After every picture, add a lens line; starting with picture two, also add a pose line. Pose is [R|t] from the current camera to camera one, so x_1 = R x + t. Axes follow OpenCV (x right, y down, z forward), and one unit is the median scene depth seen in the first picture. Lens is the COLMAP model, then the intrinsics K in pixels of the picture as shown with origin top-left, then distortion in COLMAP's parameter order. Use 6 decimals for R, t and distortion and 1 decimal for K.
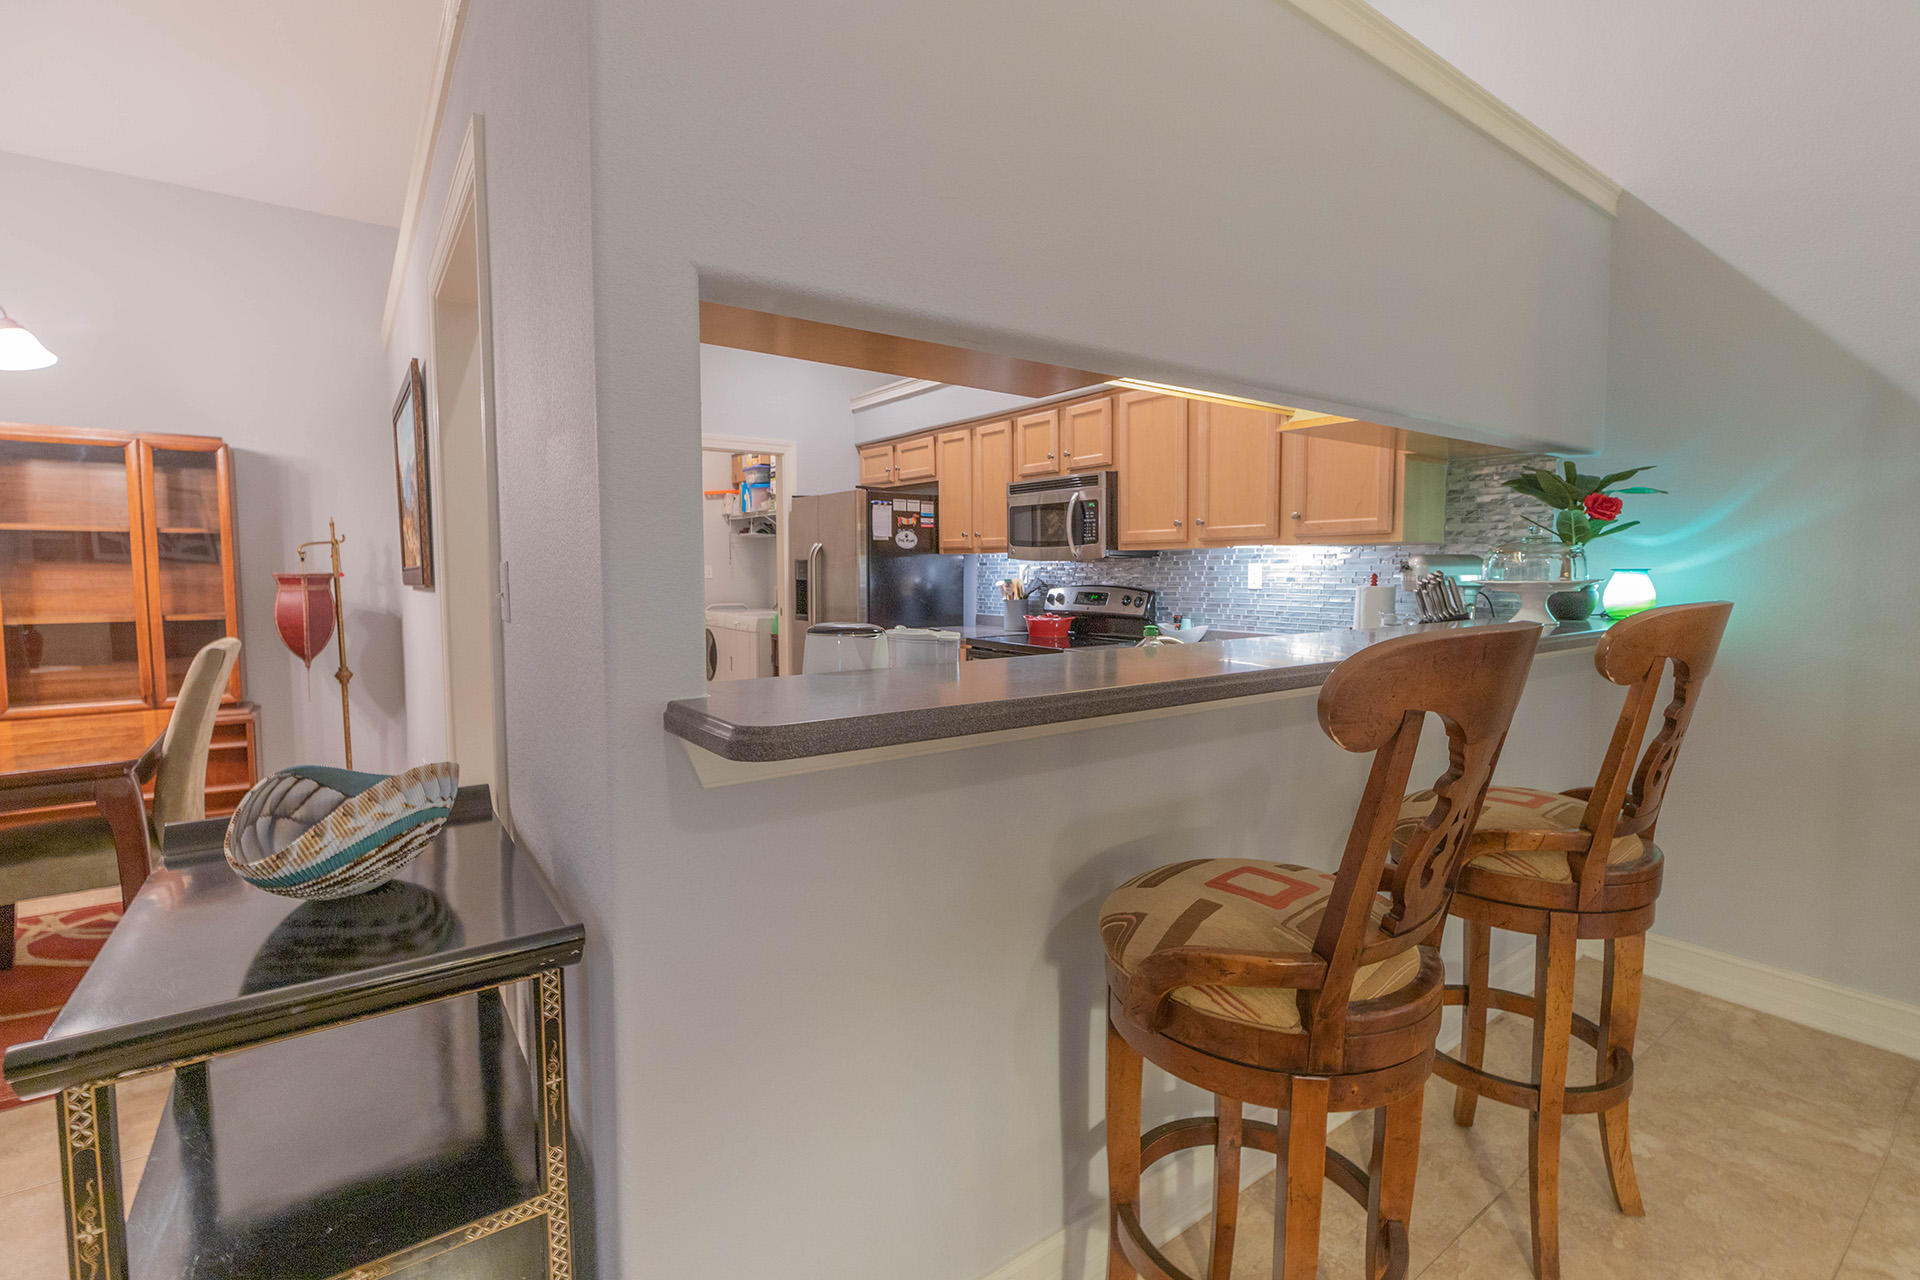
lens RADIAL K [[850.6, 0, 958.4], [0, 850.6, 629.3], [0, 0, 1]] dist [0.000566, -0.000341]
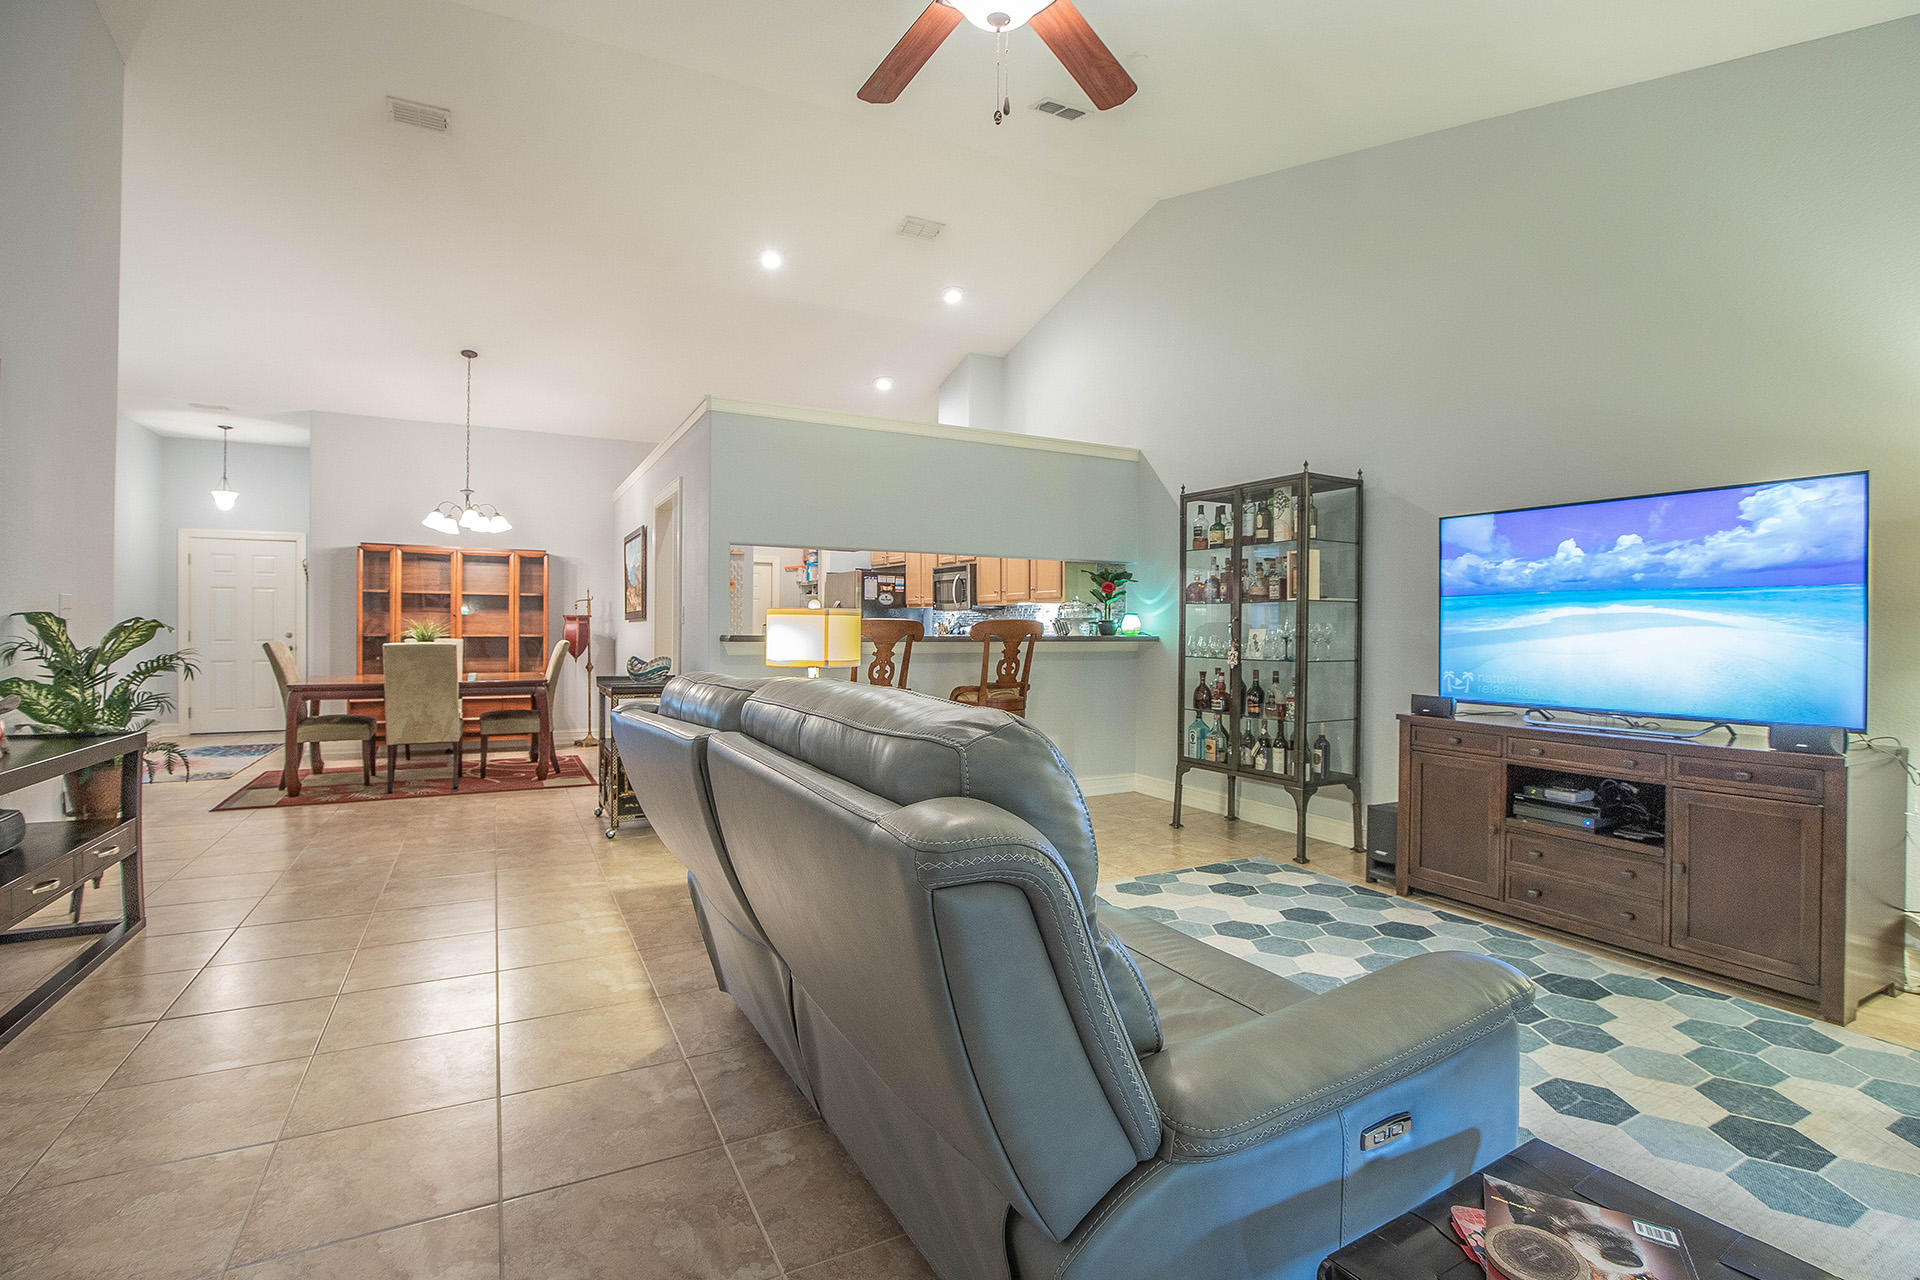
lens RADIAL K [[884.5, 0, 938.4], [0, 884.5, 632.1], [0, 0, 1]] dist [-0.030866, 0.003320]
pose [[0.986779, 0.009697, -0.161781, 0.411285], [-0.020231, 0.997771, -0.063593, 0.088258], [0.160803, 0.066025, 0.984776, -0.900735]]
